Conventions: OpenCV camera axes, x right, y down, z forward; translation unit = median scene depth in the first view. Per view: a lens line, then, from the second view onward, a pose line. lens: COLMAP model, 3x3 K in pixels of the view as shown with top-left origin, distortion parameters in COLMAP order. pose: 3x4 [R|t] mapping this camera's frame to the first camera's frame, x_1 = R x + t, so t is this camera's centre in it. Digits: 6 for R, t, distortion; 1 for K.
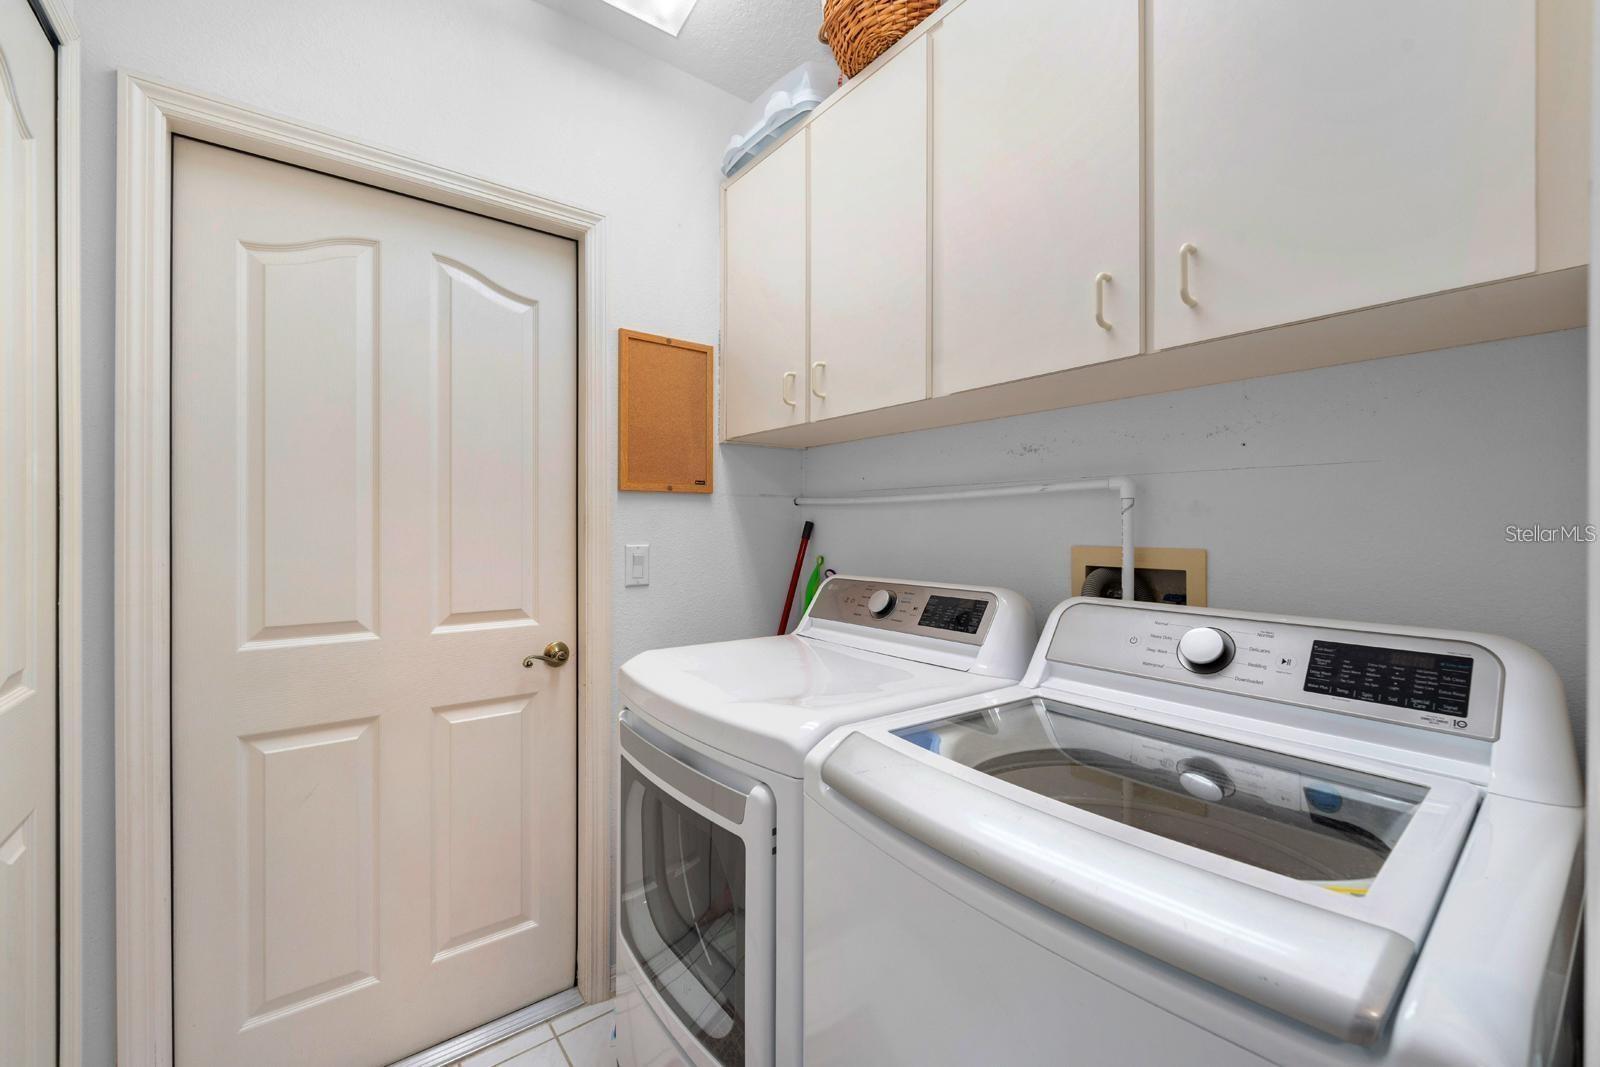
lens RADIAL K [[649.3, 0, 801.0], [0, 649.3, 533.1], [0, 0, 1]] dist [-0.002523, -0.000167]
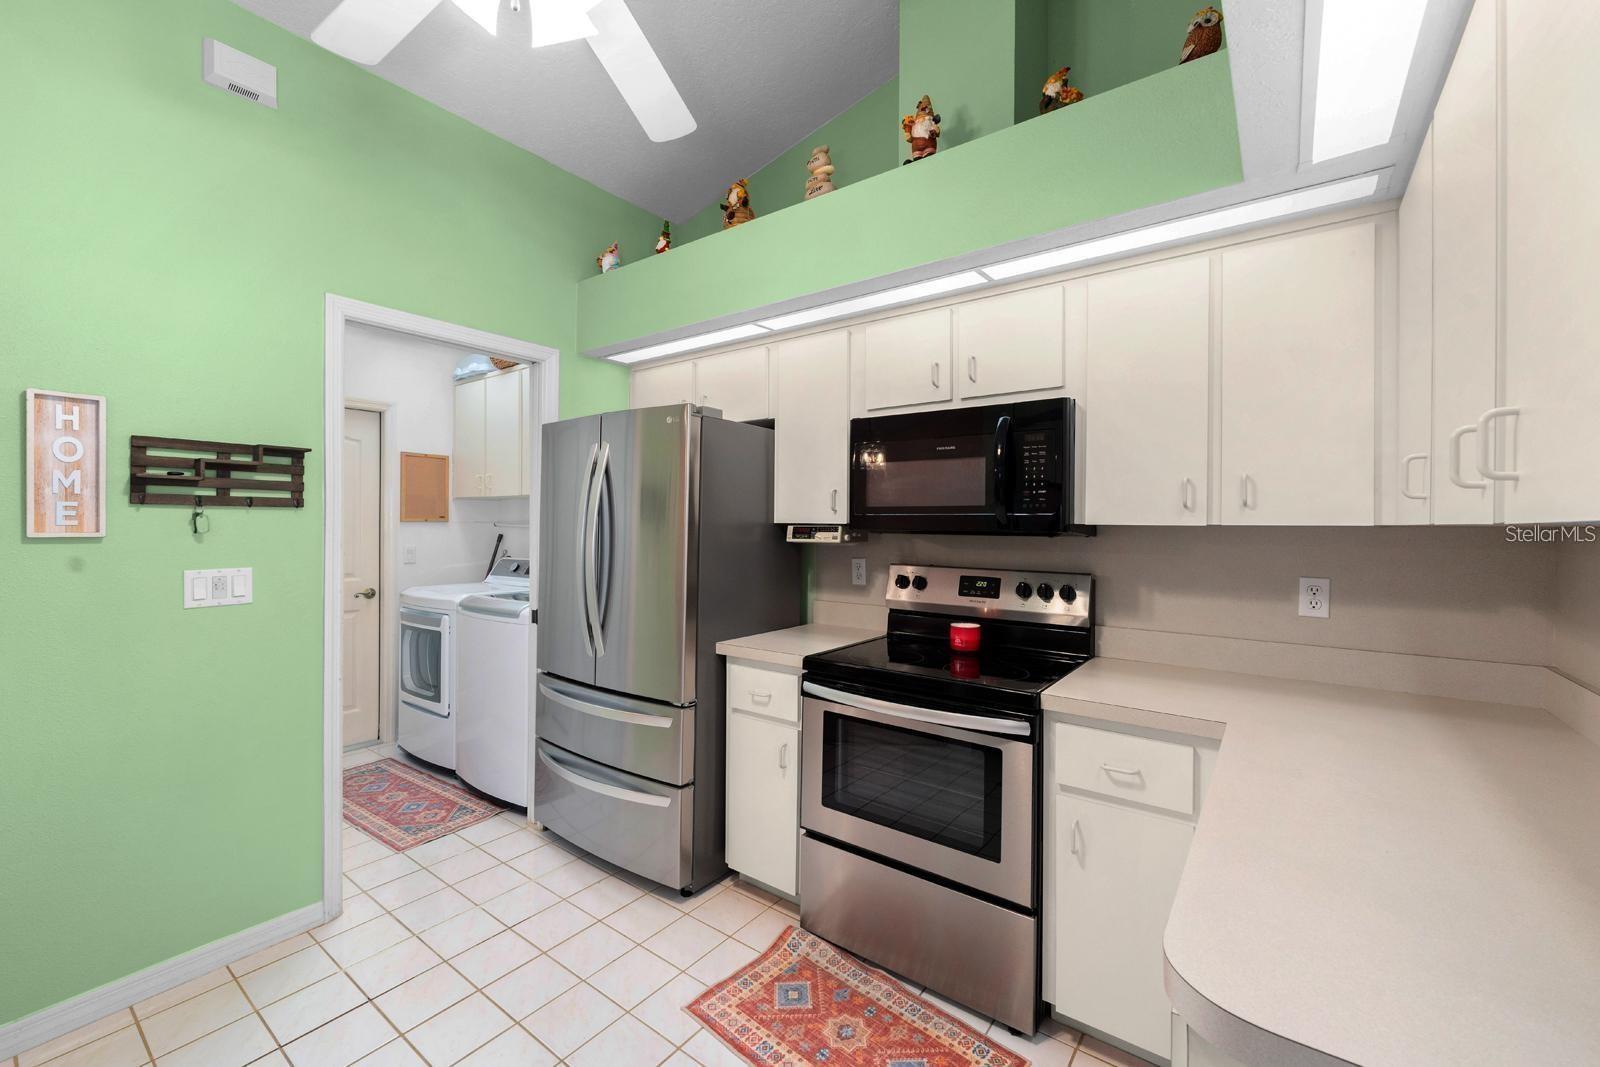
lens RADIAL K [[649.3, 0, 805.2], [0, 649.3, 528.5], [0, 0, 1]] dist [-0.002523, -0.000167]
pose [[0.961575, 0.002634, 0.274528, 0.468850], [-0.002384, 0.999996, -0.001244, -0.040871], [-0.274531, 0.000541, 0.961578, -1.611797]]
